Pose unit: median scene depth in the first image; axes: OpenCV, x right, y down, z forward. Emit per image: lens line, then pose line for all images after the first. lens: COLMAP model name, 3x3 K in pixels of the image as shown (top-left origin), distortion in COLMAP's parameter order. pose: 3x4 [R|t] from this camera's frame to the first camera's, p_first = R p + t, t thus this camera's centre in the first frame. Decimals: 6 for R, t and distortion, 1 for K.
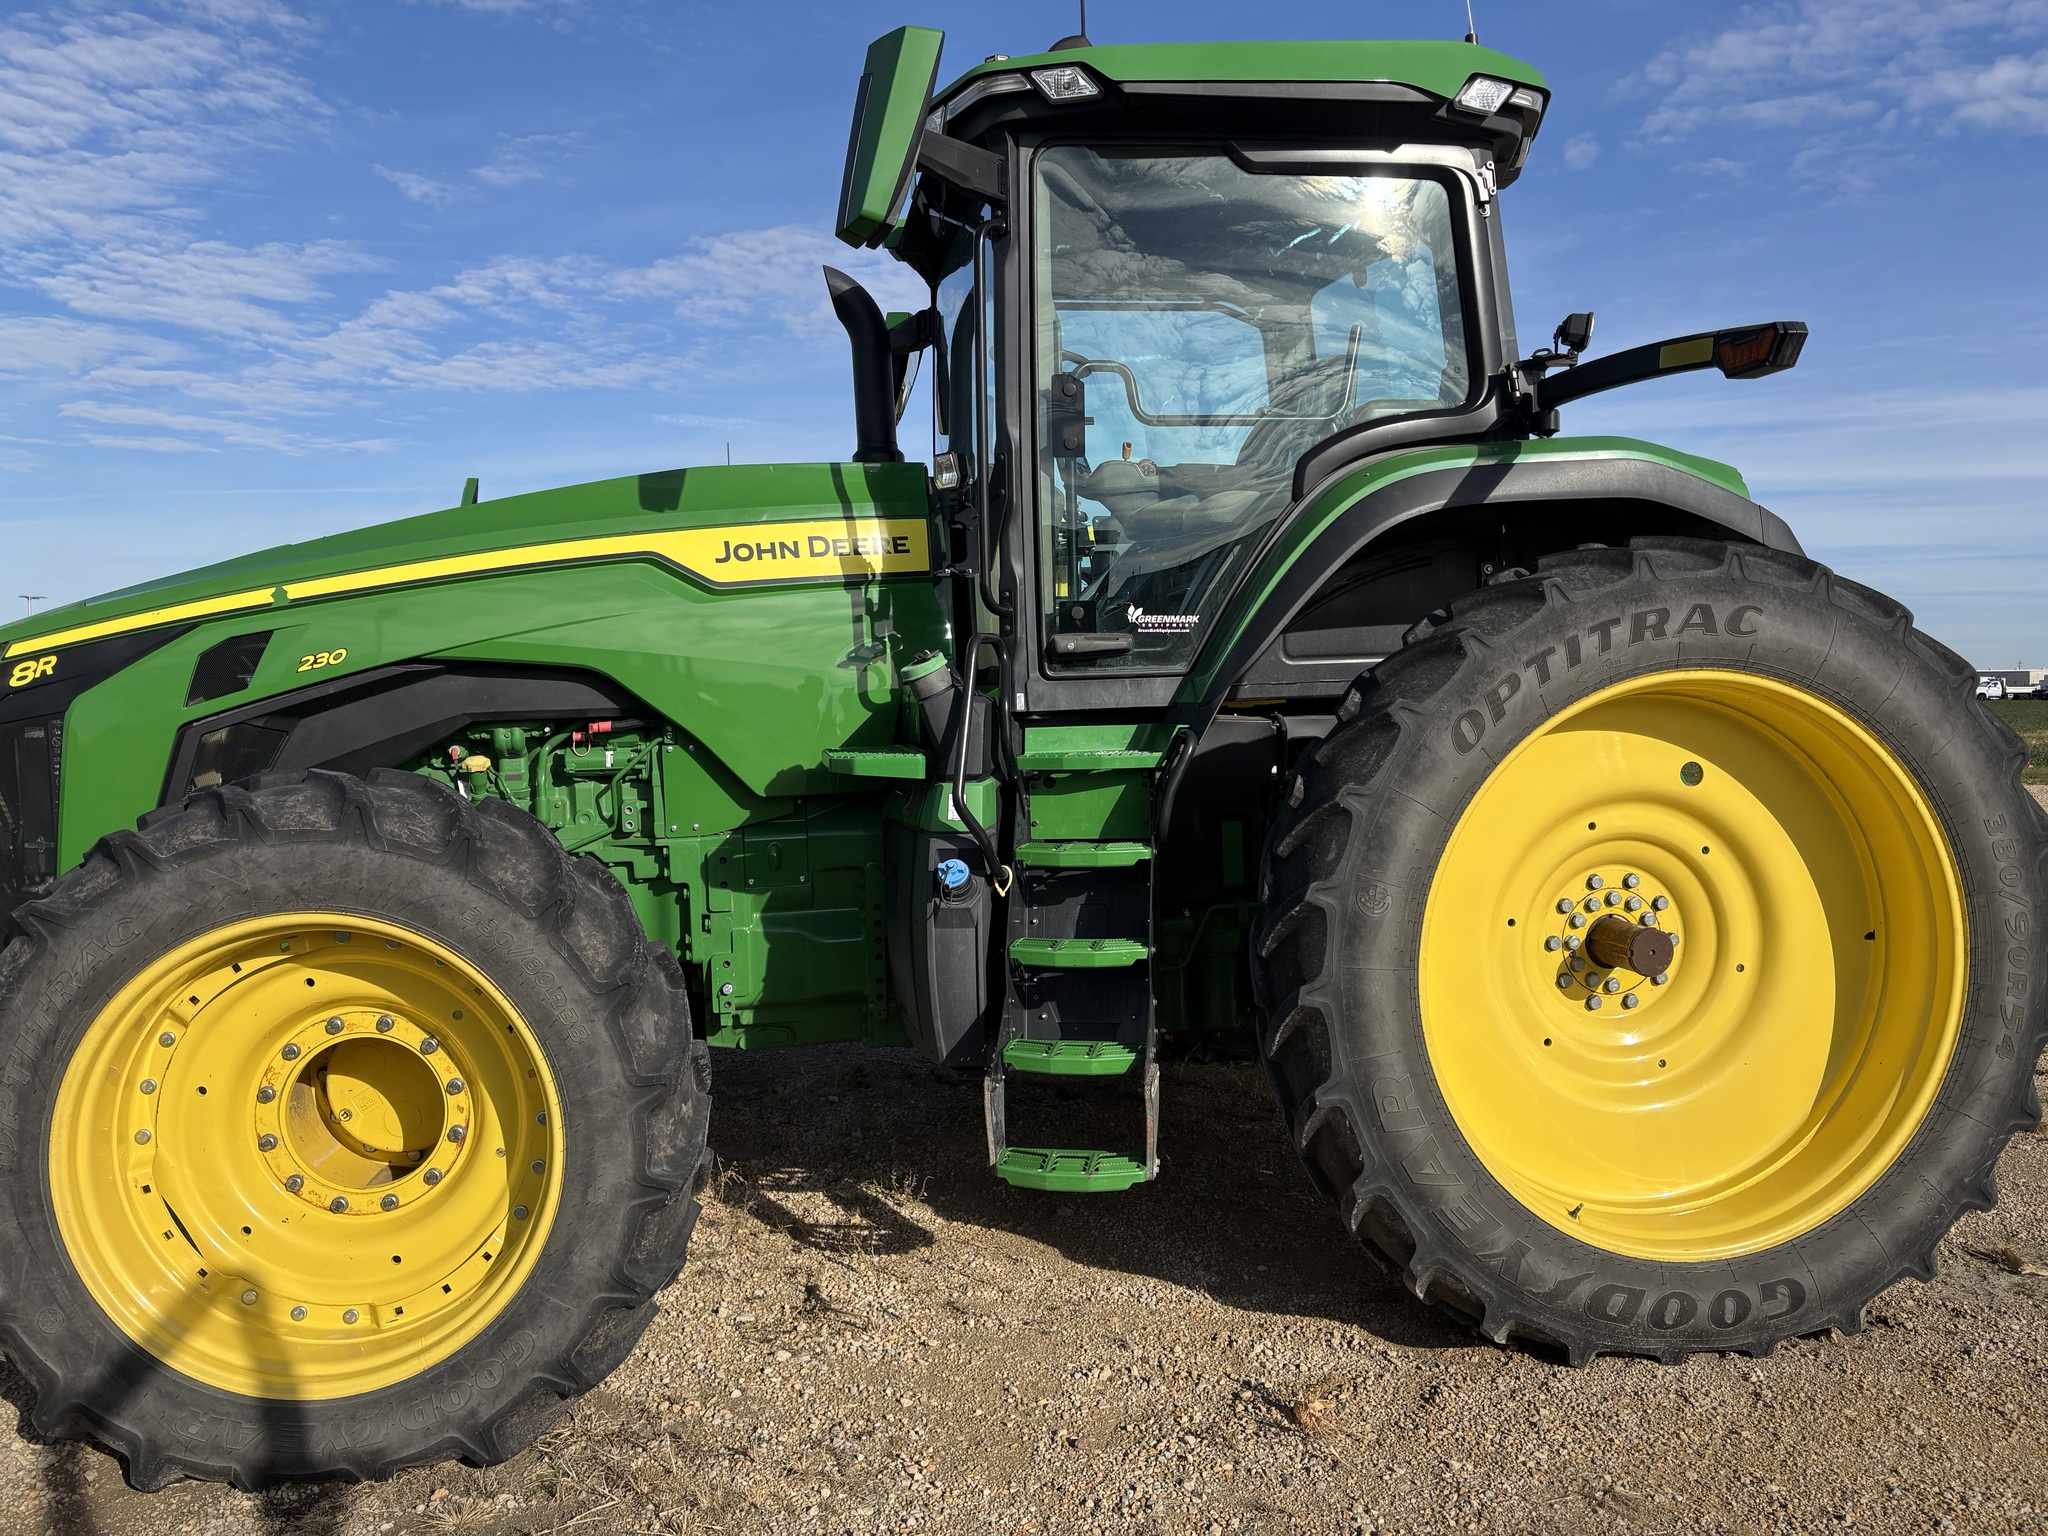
lens RADIAL K [[1540.1, 0, 999.5], [0, 1540.1, 745.3], [0, 0, 1]] dist [0.042503, -0.052246]
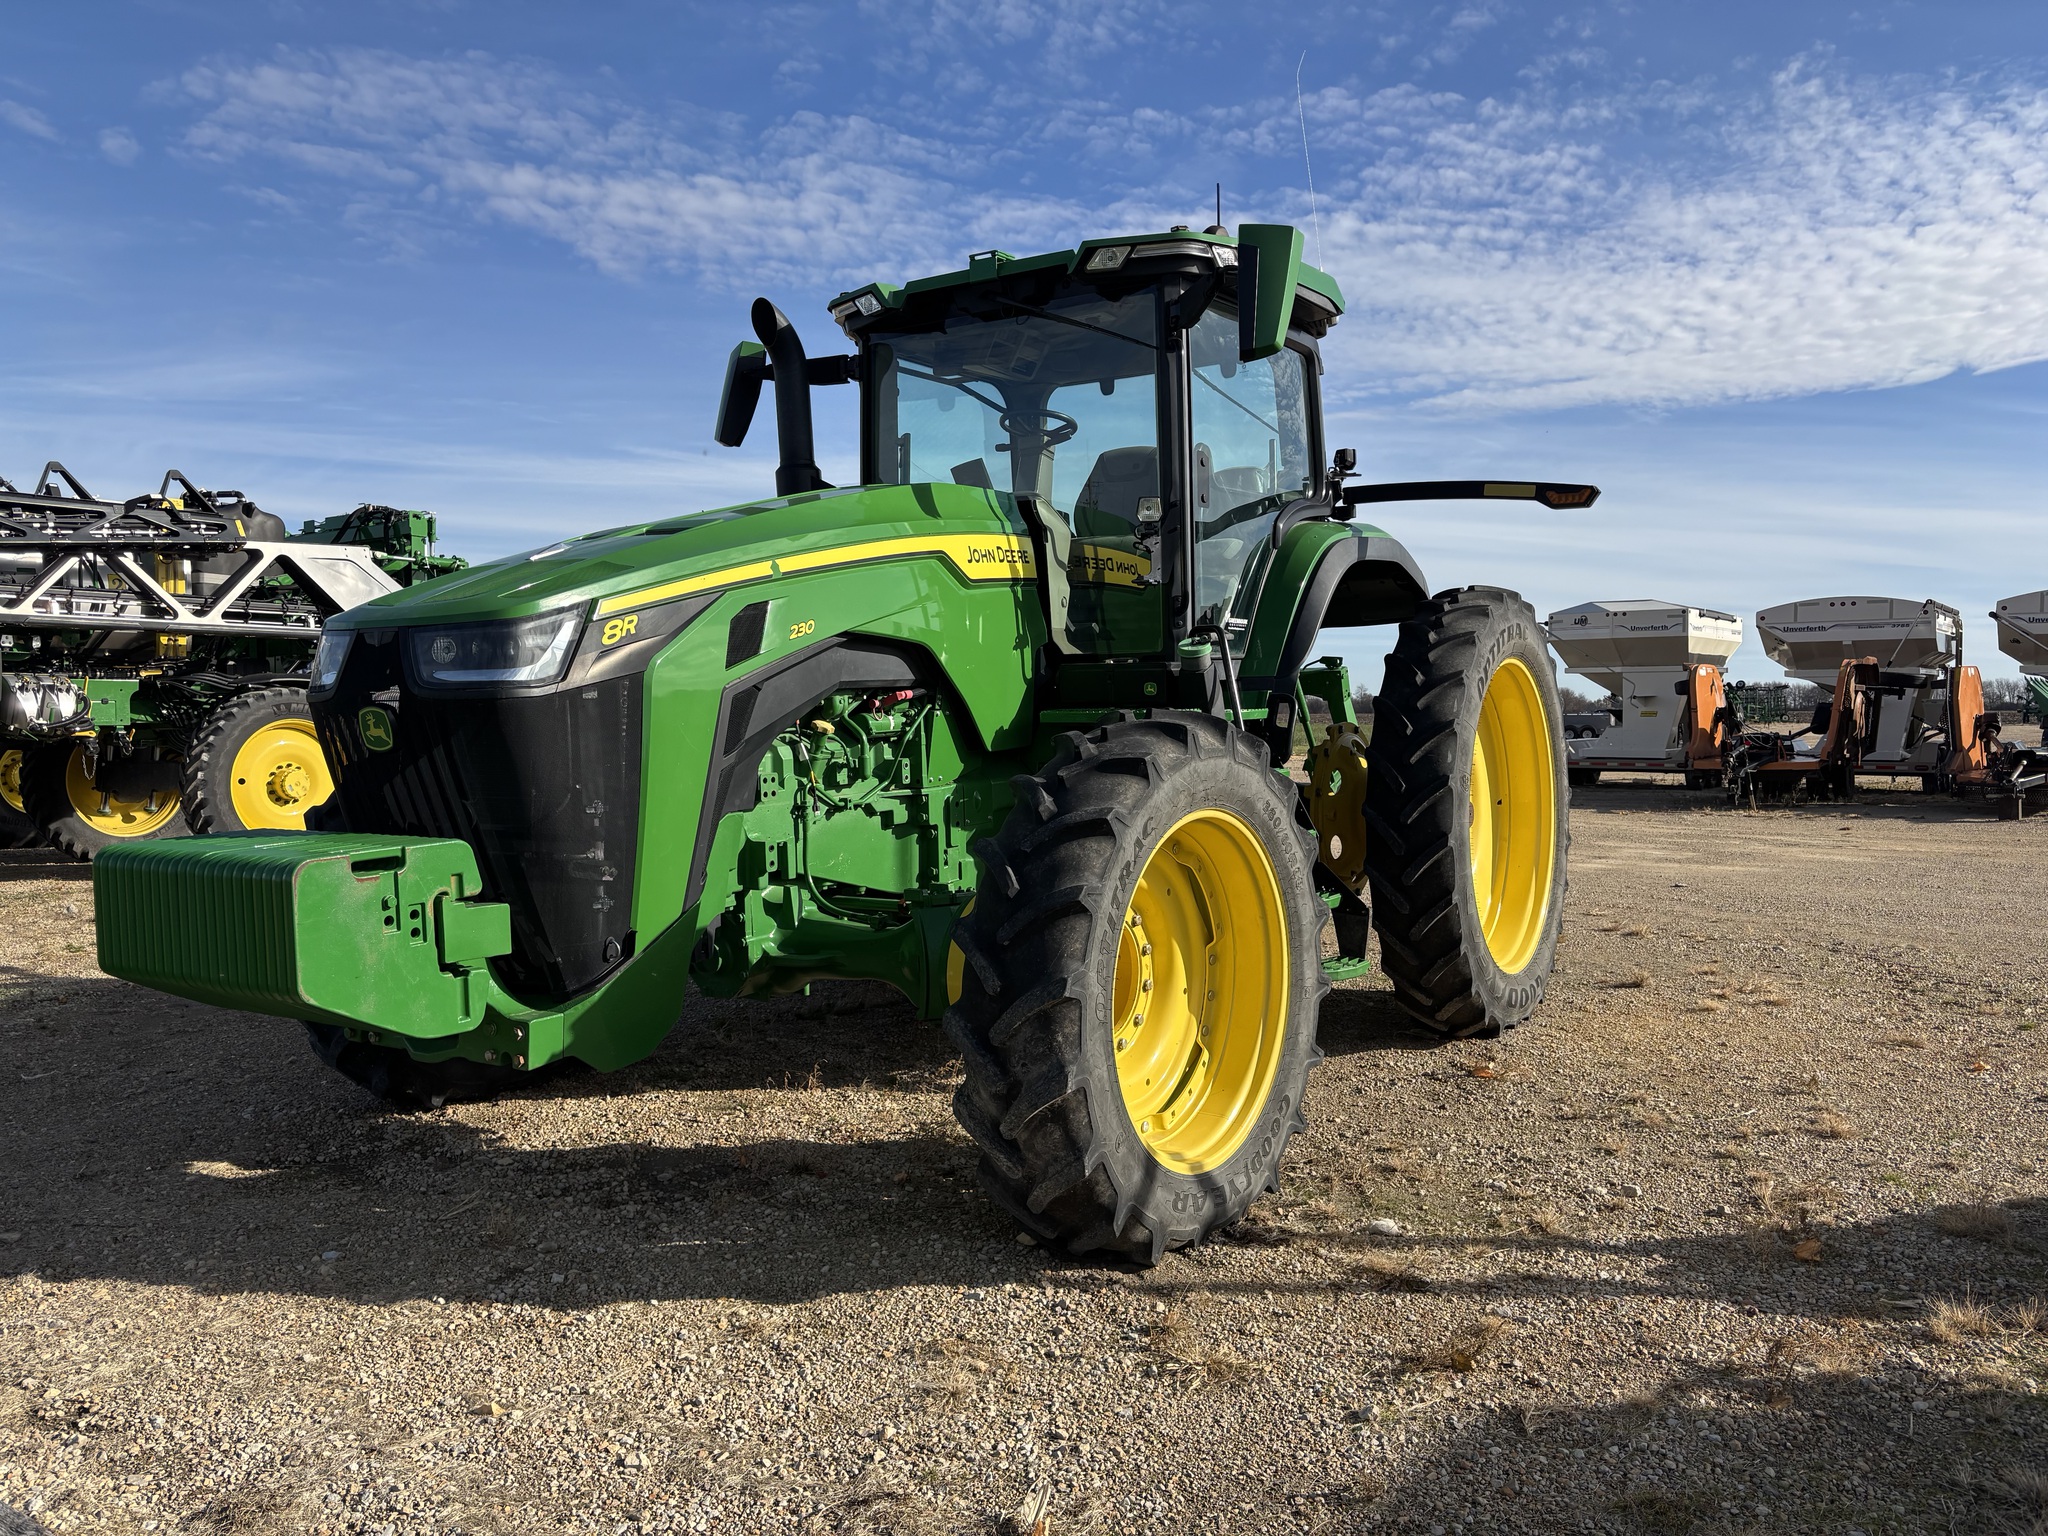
lens RADIAL K [[1540.1, 0, 971.8], [0, 1540.1, 750.1], [0, 0, 1]] dist [0.042503, -0.052246]
pose [[0.691467, -0.021327, 0.722093, -1.194149], [0.032375, 0.999475, -0.001483, 0.038334], [-0.721682, 0.024403, 0.691795, 0.158744]]
